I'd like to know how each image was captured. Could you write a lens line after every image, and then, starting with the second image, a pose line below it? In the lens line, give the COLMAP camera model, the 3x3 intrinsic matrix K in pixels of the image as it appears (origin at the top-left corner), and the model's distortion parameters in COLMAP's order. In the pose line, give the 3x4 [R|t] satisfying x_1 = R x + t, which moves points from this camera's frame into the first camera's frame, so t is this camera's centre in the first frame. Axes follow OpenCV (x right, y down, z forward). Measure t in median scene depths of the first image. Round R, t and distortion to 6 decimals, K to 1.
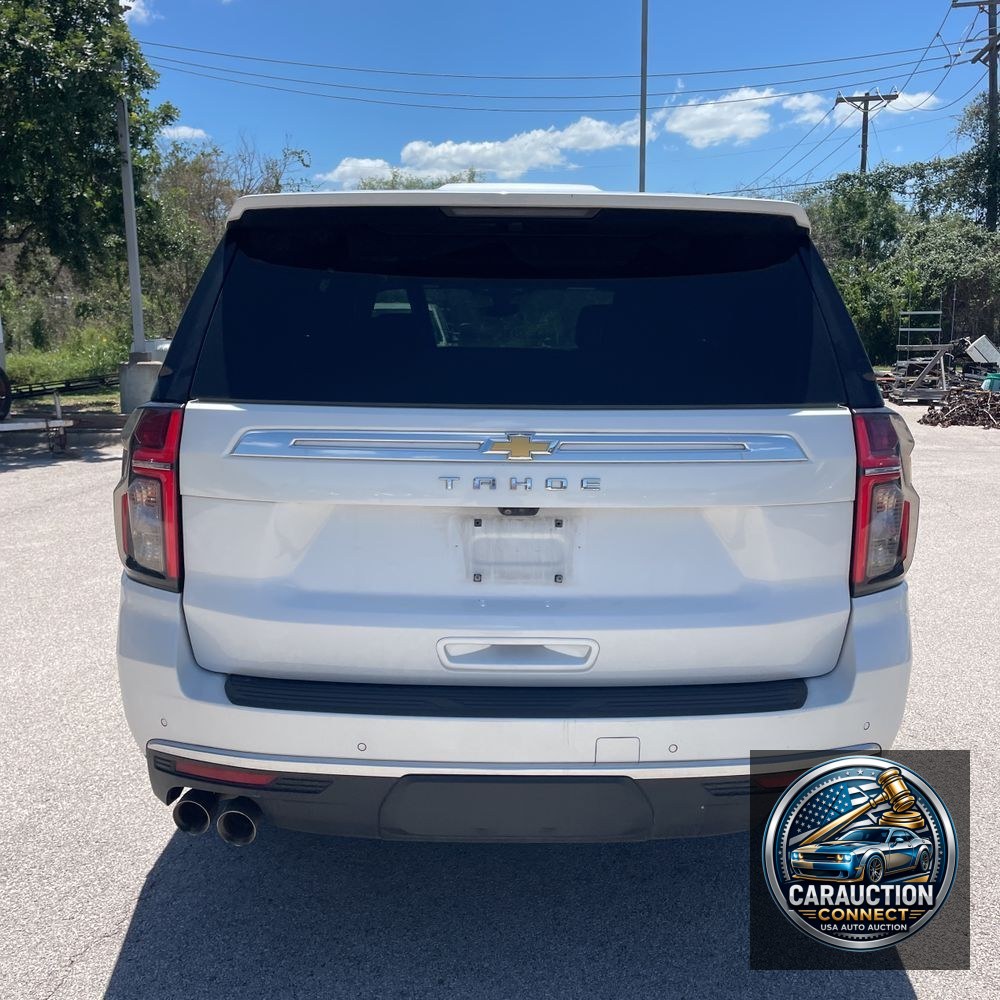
lens RADIAL K [[1030.4, 0, 514.1], [0, 1030.4, 500.5], [0, 0, 1]] dist [0.070230, -0.094652]
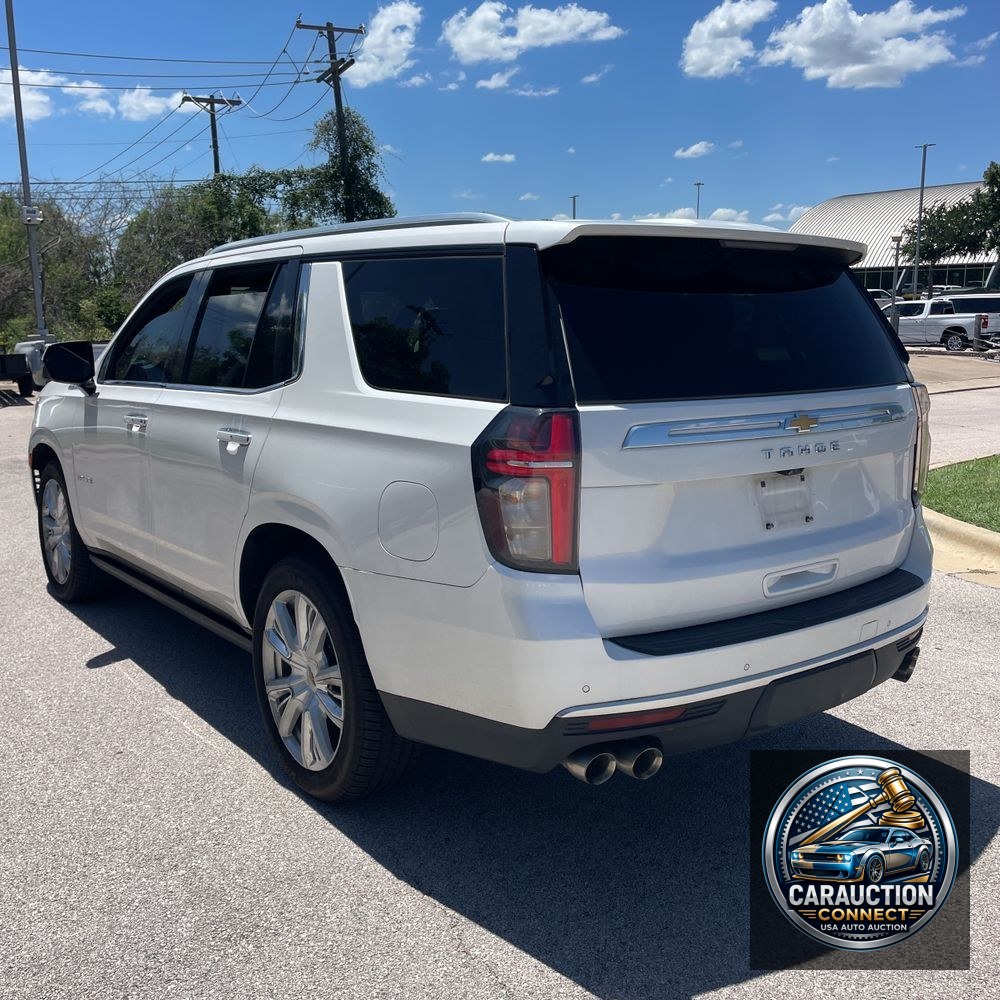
lens RADIAL K [[1030.4, 0, 514.1], [0, 1030.4, 500.5], [0, 0, 1]] dist [0.070230, -0.094652]
pose [[0.796701, -0.111933, 0.593918, -0.963279], [0.109260, 0.993183, 0.040616, -0.041045], [-0.594416, 0.032533, 0.803500, 0.126648]]
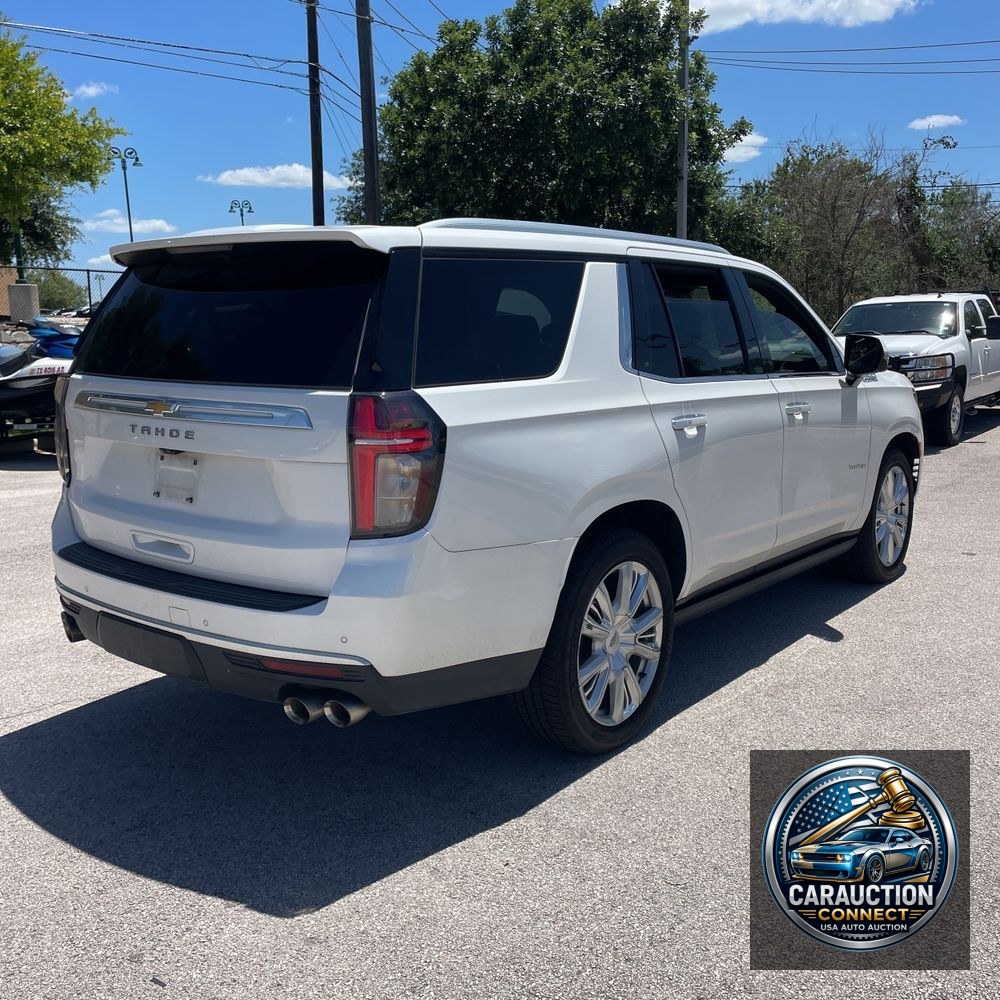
lens RADIAL K [[1030.4, 0, 514.1], [0, 1030.4, 500.5], [0, 0, 1]] dist [0.070230, -0.094652]
pose [[0.790388, 0.096155, -0.605013, 1.169781], [-0.095293, 0.994881, 0.033625, -0.014971], [0.605150, 0.031077, 0.795505, 0.099904]]
